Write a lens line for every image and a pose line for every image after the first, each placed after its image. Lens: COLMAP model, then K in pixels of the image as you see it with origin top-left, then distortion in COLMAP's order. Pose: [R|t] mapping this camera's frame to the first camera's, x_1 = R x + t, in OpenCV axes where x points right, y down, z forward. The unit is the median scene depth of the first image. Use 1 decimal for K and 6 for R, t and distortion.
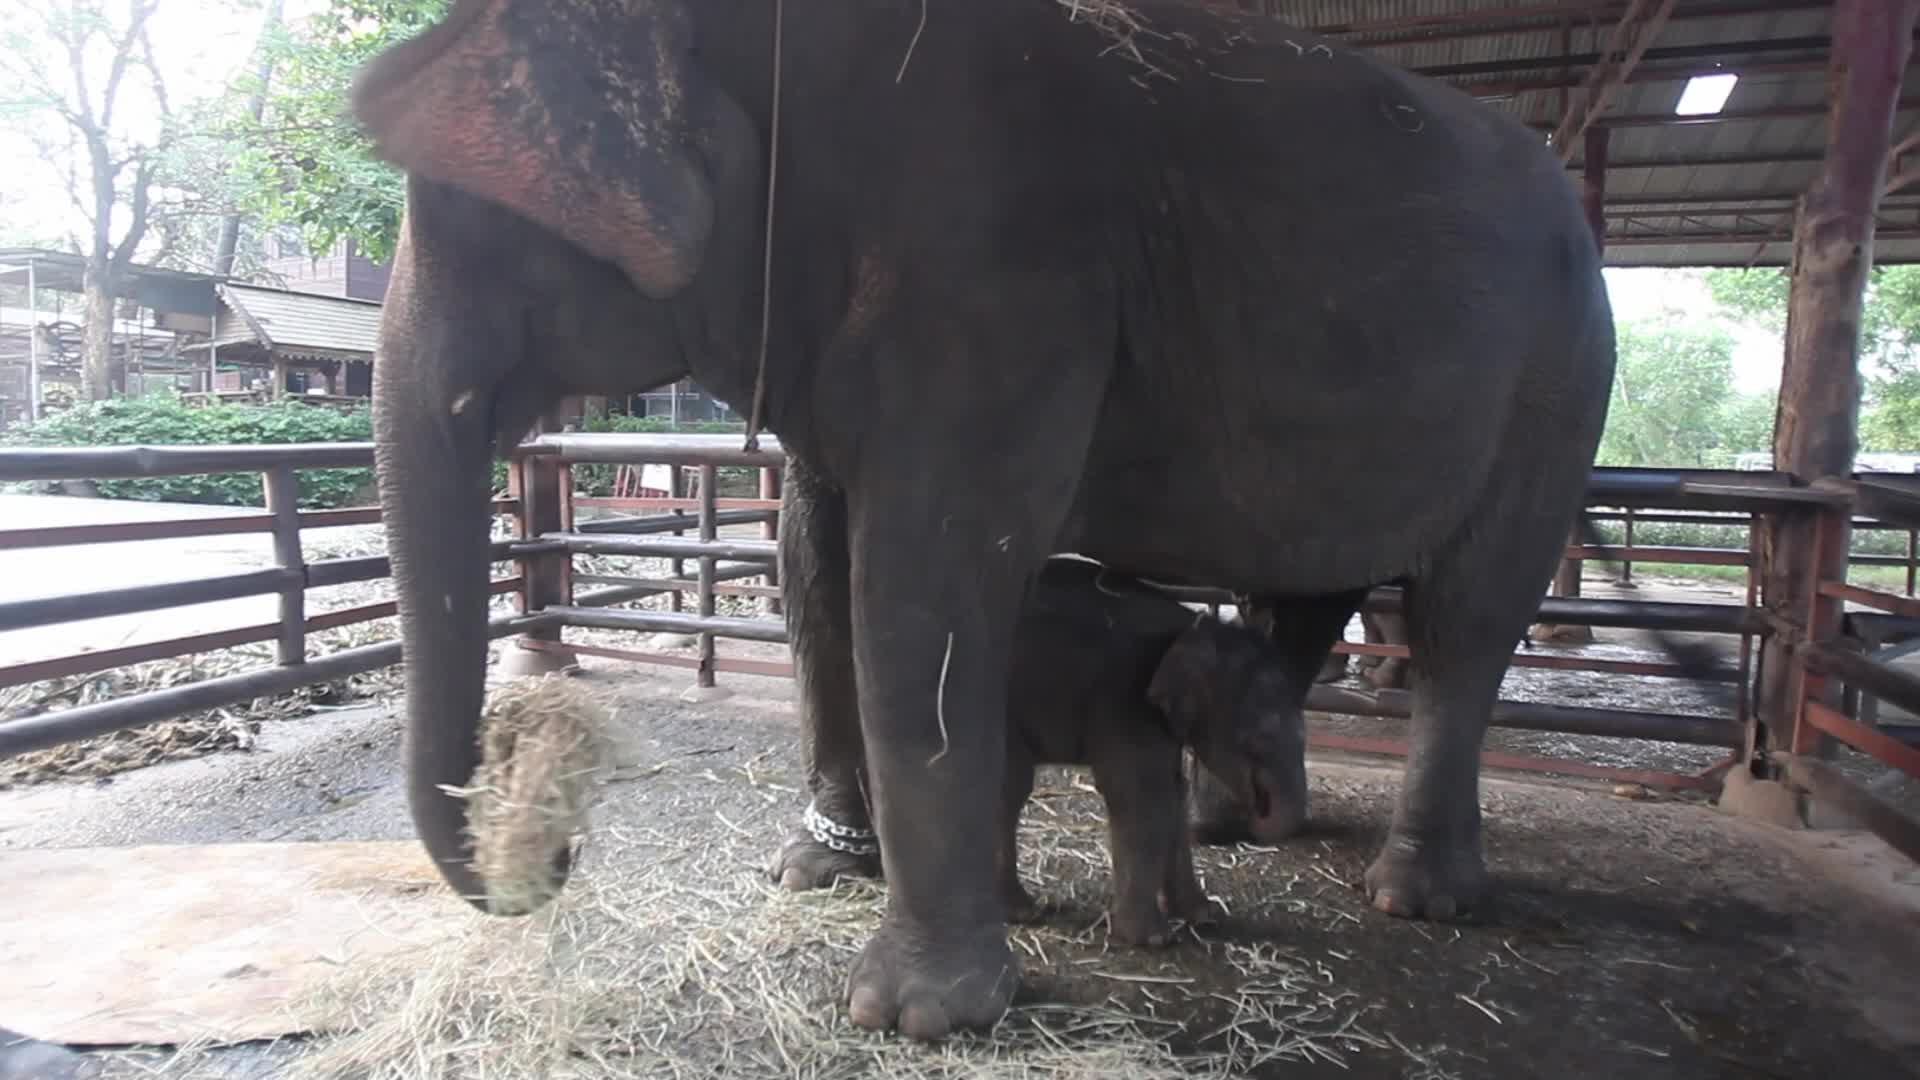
lens RADIAL K [[1156.4, 0, 960.0], [0, 1156.4, 540.0], [0, 0, 1]] dist [-0.073188, 0.039782]
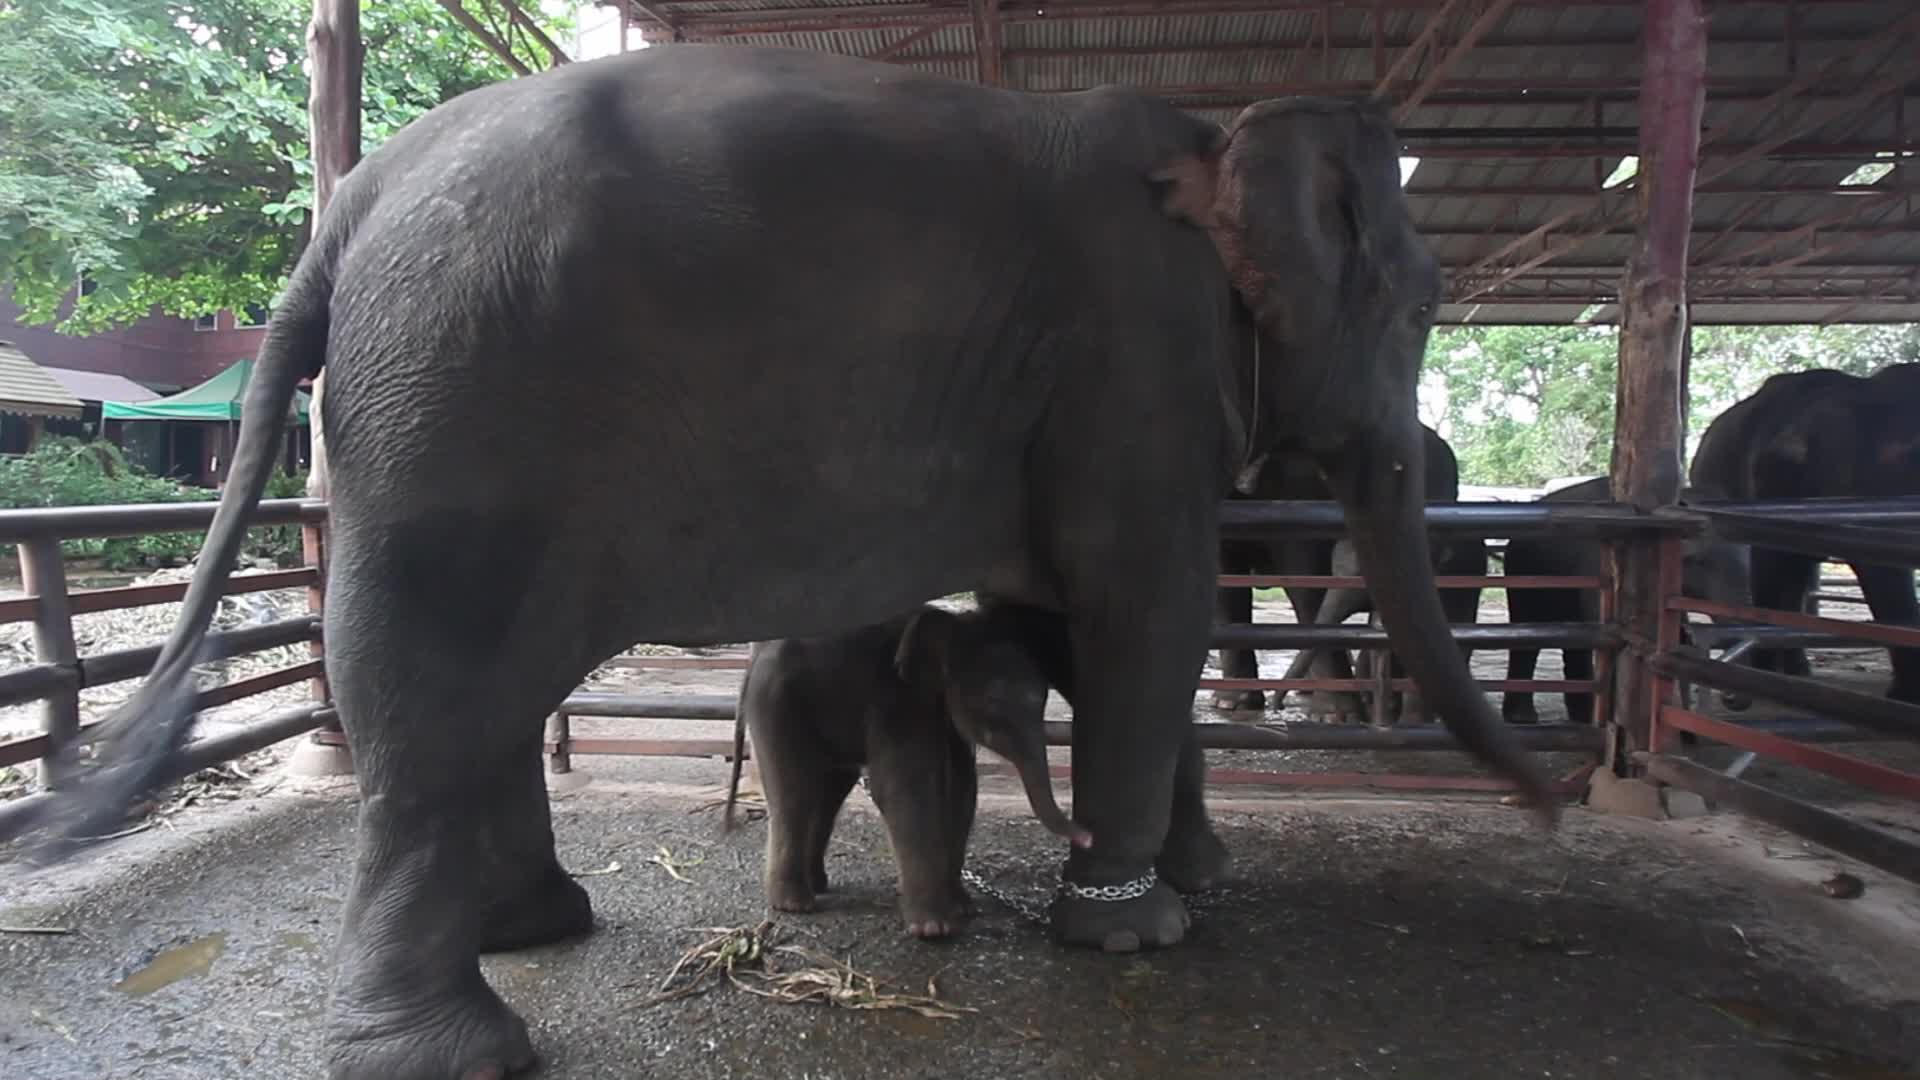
lens RADIAL K [[1156.4, 0, 960.0], [0, 1156.4, 540.0], [0, 0, 1]] dist [-0.073188, 0.039782]
pose [[0.961971, -0.029248, 0.271581, -0.211210], [0.040763, 0.998489, -0.036853, -0.007984], [-0.270093, 0.046522, 0.961710, 0.087532]]
